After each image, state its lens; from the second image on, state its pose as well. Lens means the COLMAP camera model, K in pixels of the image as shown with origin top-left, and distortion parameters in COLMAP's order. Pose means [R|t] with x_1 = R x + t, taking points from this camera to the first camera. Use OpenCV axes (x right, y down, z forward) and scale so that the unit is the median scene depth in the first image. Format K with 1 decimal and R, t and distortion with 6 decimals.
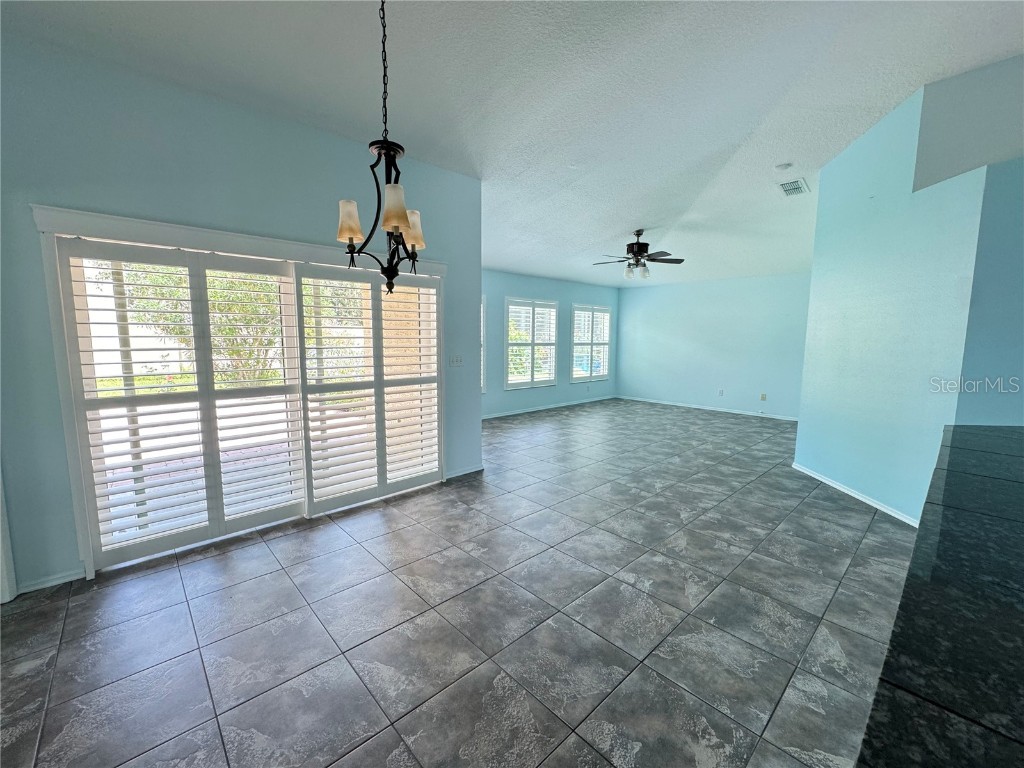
lens RADIAL K [[418.2, 0, 512.0], [0, 418.2, 384.0], [0, 0, 1]] dist [0.000435, 0.000116]
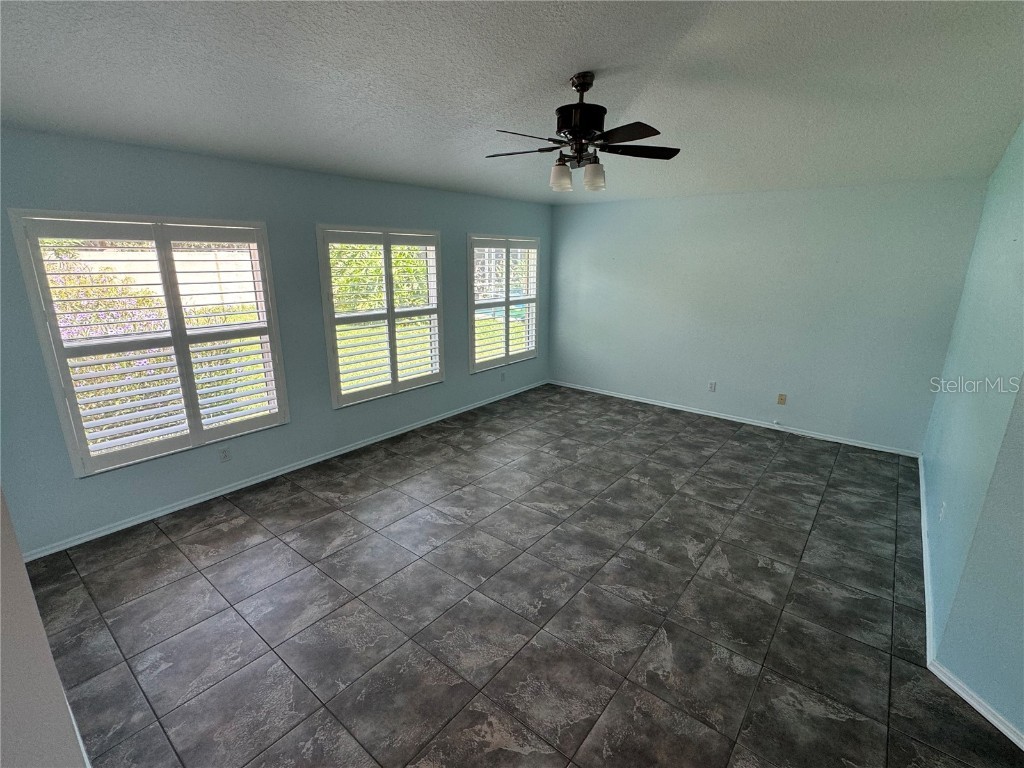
lens RADIAL K [[477.4, 0, 512.0], [0, 477.4, 384.0], [0, 0, 1]] dist [-0.000393, -0.000252]
pose [[0.989664, -0.036326, 0.138729, 0.138698], [0.015528, 0.988842, 0.148154, -0.115761], [-0.142563, -0.144468, 0.979186, 0.444464]]
